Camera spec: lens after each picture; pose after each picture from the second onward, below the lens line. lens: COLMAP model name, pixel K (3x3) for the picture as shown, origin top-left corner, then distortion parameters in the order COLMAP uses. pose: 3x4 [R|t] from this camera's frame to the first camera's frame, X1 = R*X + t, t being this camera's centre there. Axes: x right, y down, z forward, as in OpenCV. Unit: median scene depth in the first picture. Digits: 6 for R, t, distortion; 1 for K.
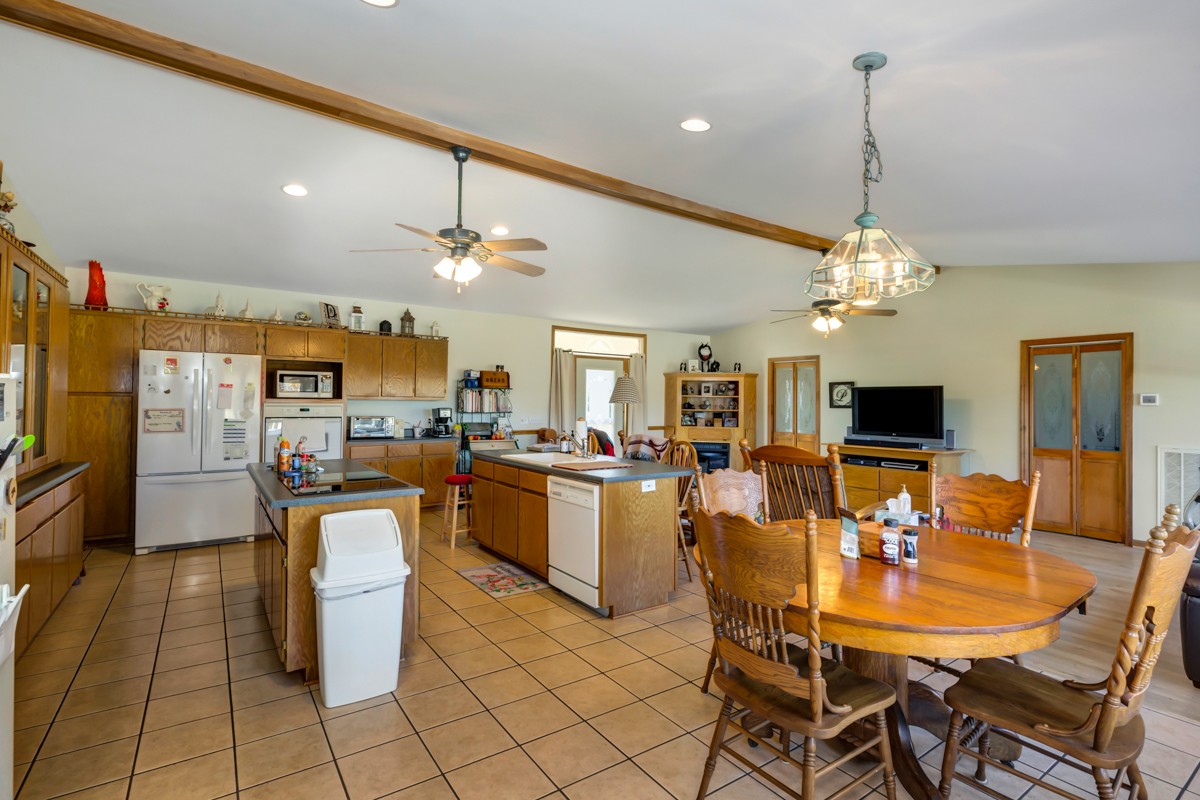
lens RADIAL K [[562.4, 0, 594.8], [0, 562.4, 406.7], [0, 0, 1]] dist [0.006264, 0.000572]
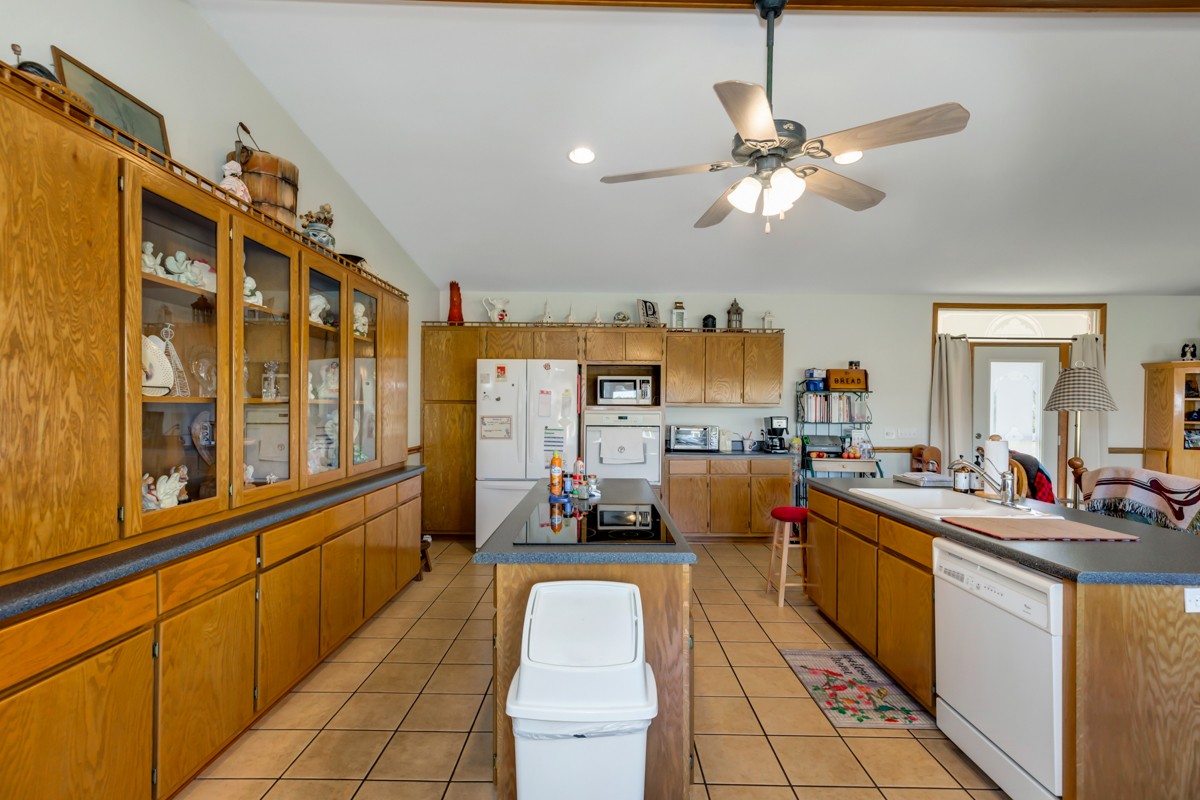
lens RADIAL K [[562.4, 0, 594.8], [0, 562.4, 406.7], [0, 0, 1]] dist [0.006264, 0.000572]
pose [[0.819579, -0.002626, -0.572961, -0.026689], [-0.005125, 0.999916, -0.011914, -0.001344], [0.572944, 0.012701, 0.819496, 0.236870]]
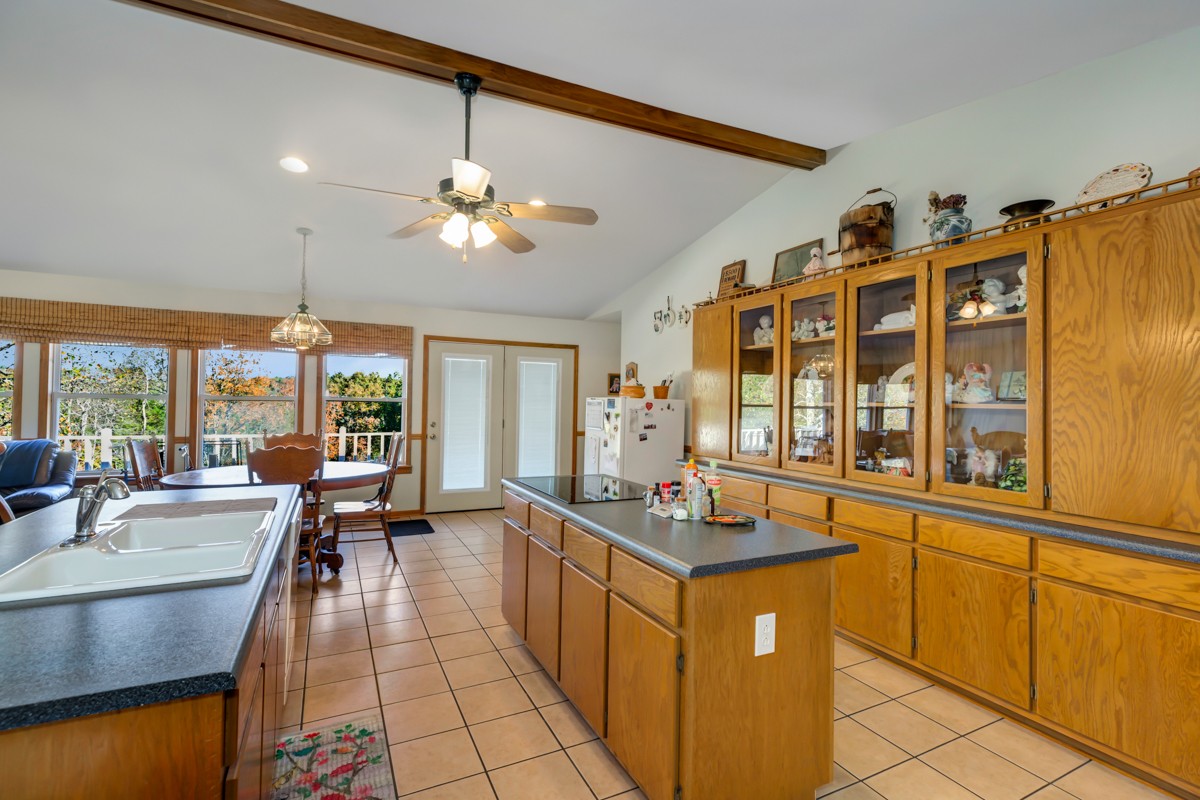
lens RADIAL K [[533.5, 0, 593.5], [0, 533.5, 395.0], [0, 0, 1]] dist [-0.023022, 0.010507]
pose [[-0.989366, -0.026727, 0.142968, -0.339895], [-0.027671, 0.999606, -0.004618, -0.010457], [-0.142788, -0.008525, -0.989717, 1.087617]]
